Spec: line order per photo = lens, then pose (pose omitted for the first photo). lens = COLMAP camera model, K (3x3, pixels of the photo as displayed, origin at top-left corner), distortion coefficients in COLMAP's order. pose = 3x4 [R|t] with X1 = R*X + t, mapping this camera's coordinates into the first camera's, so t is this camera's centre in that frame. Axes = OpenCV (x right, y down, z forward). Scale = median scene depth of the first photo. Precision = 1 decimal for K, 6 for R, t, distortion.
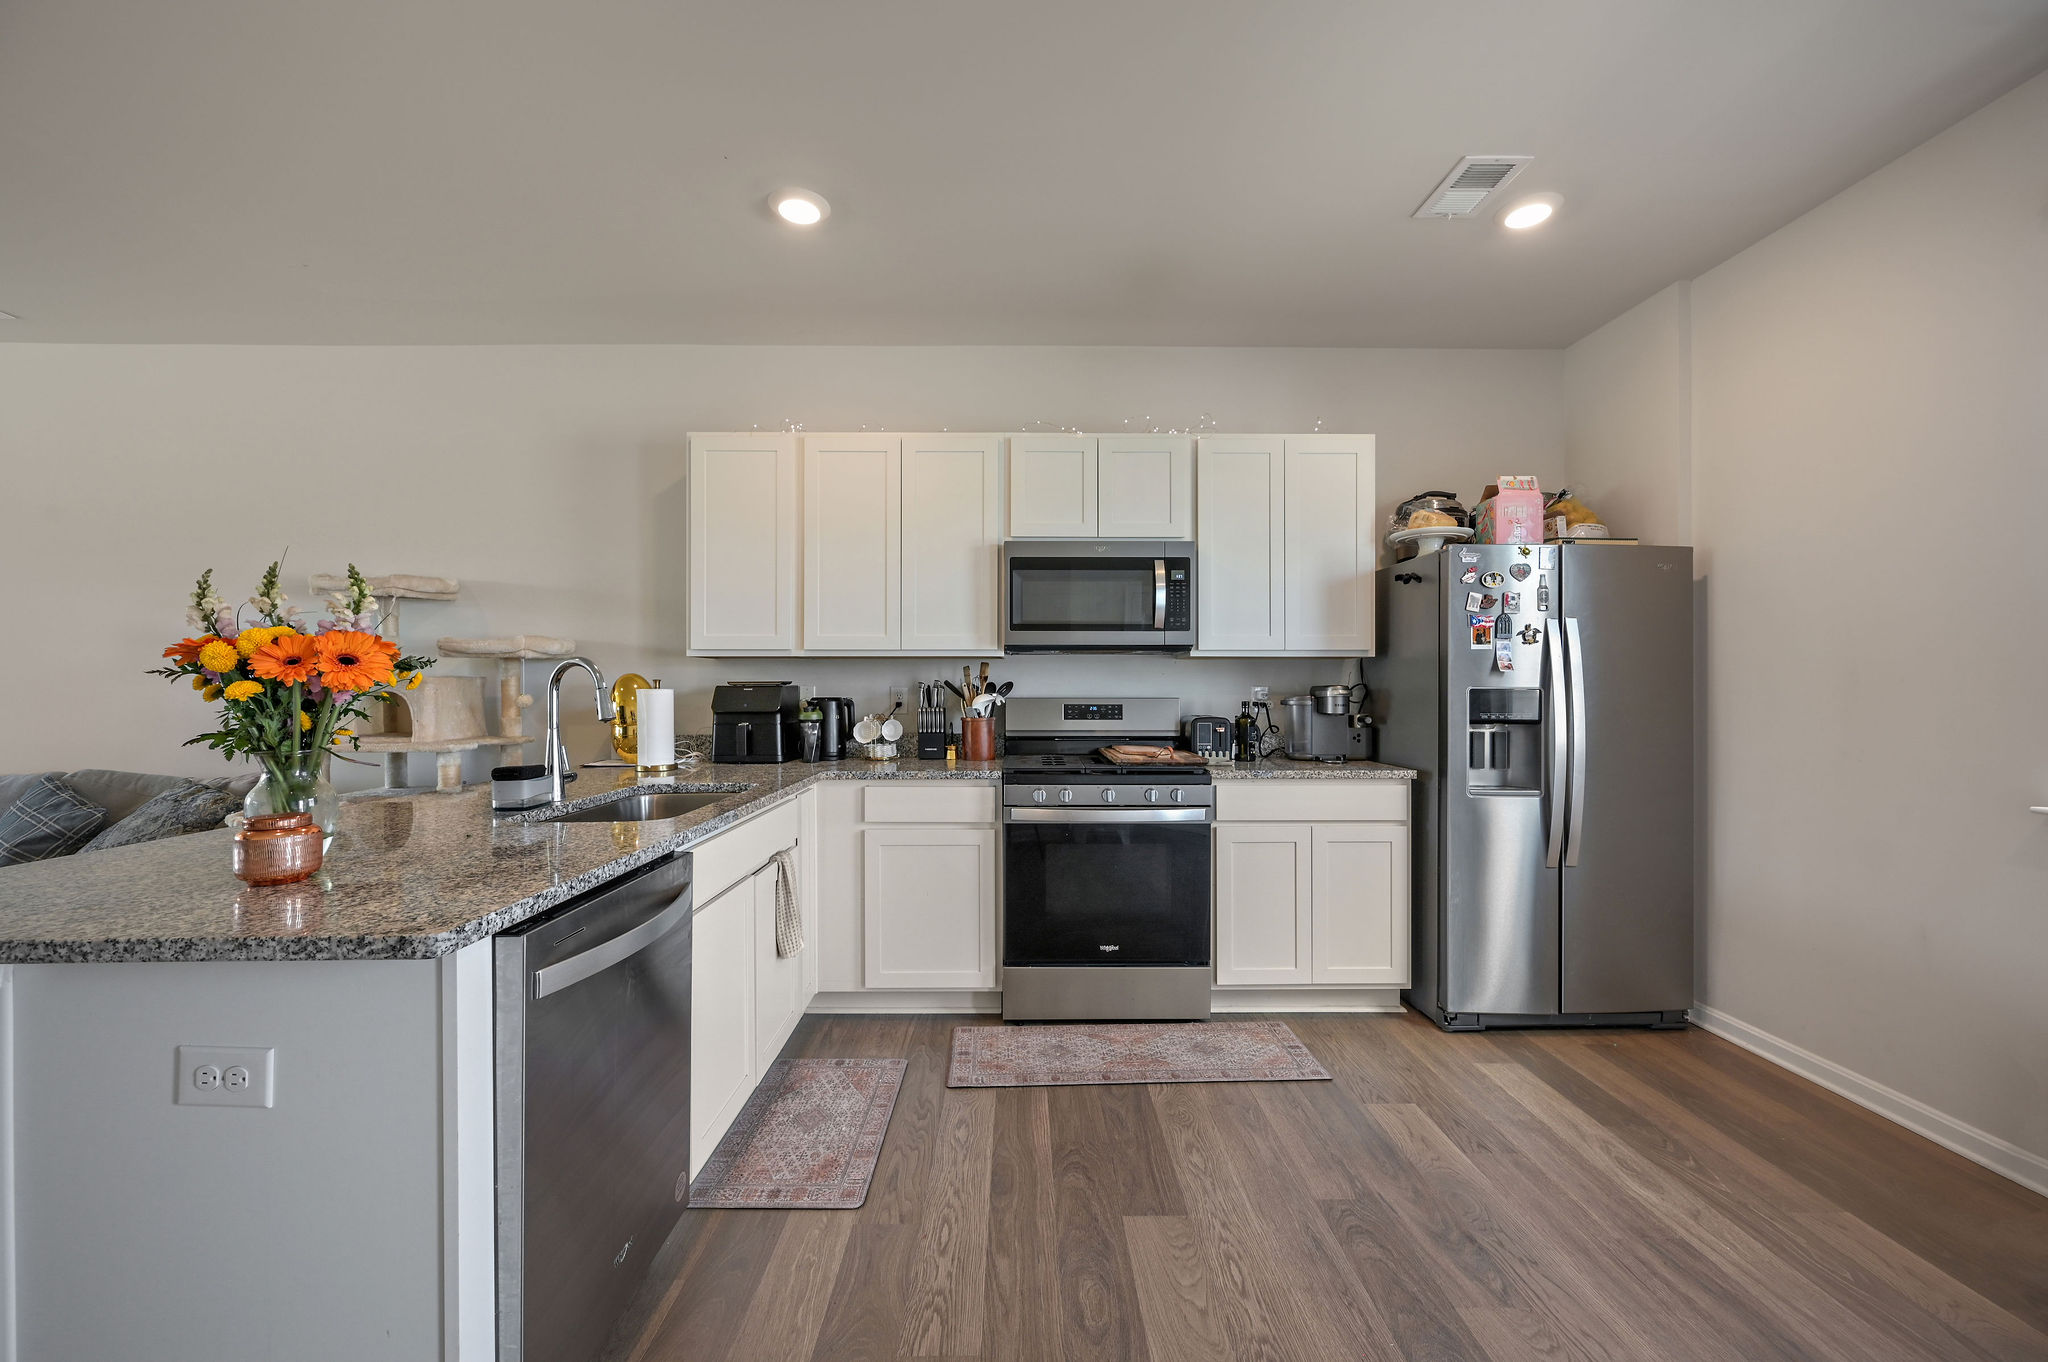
lens RADIAL K [[812.8, 0, 1024.4], [0, 812.8, 682.6], [0, 0, 1]] dist [-0.000678, -0.000387]
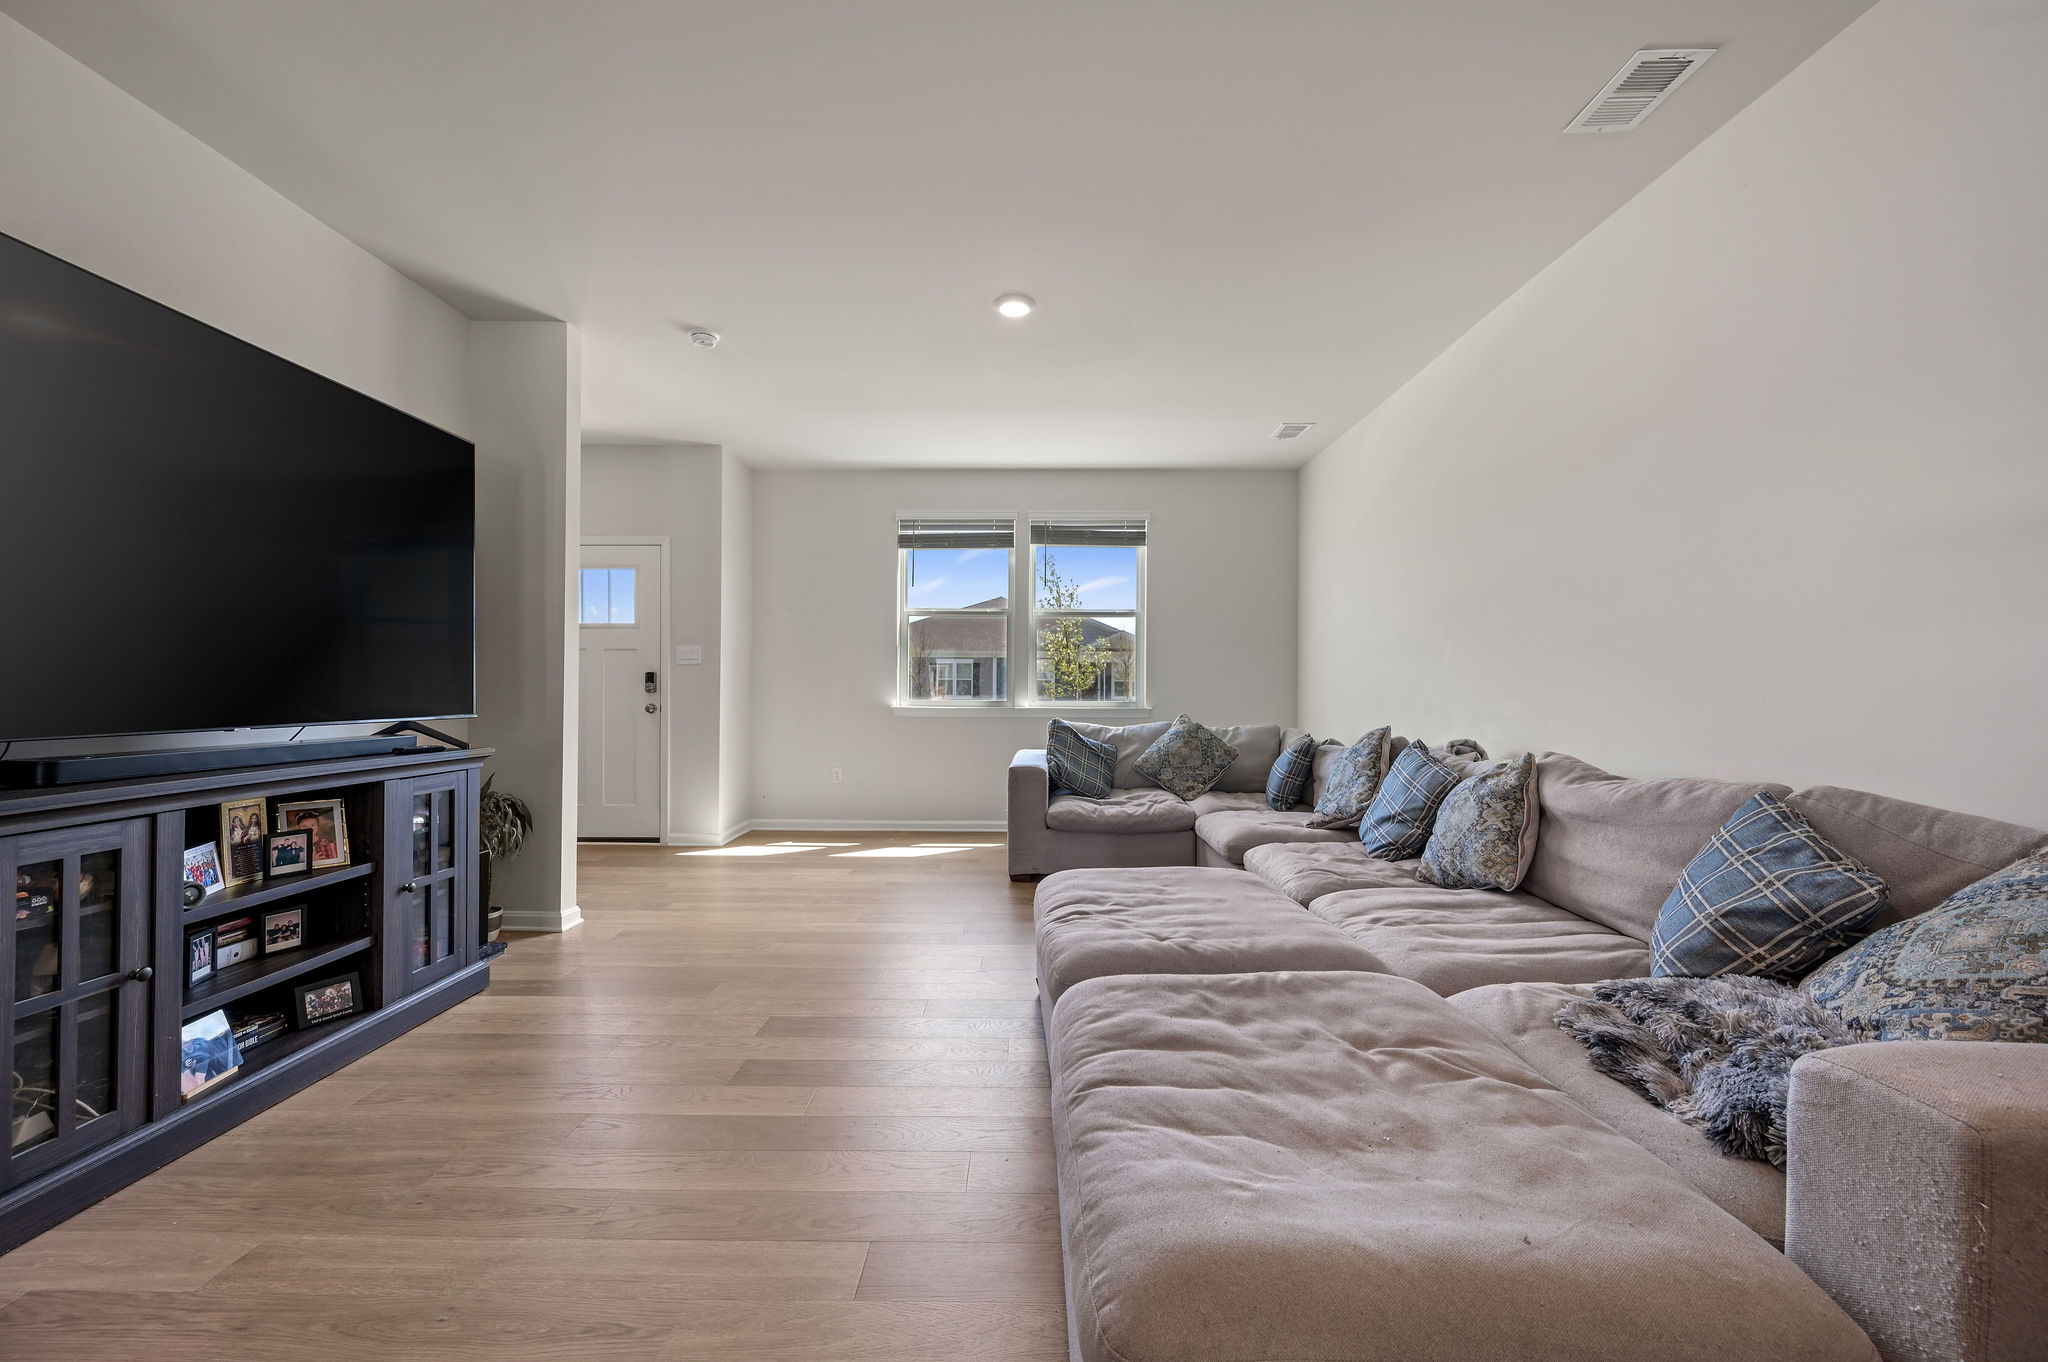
lens RADIAL K [[812.8, 0, 1022.2], [0, 812.8, 685.2], [0, 0, 1]] dist [-0.000678, -0.000387]
pose [[-0.010529, -0.002871, -0.999940, -0.225434], [-0.002245, 0.999993, -0.002847, 0.015611], [0.999942, 0.002215, -0.010536, 0.173625]]
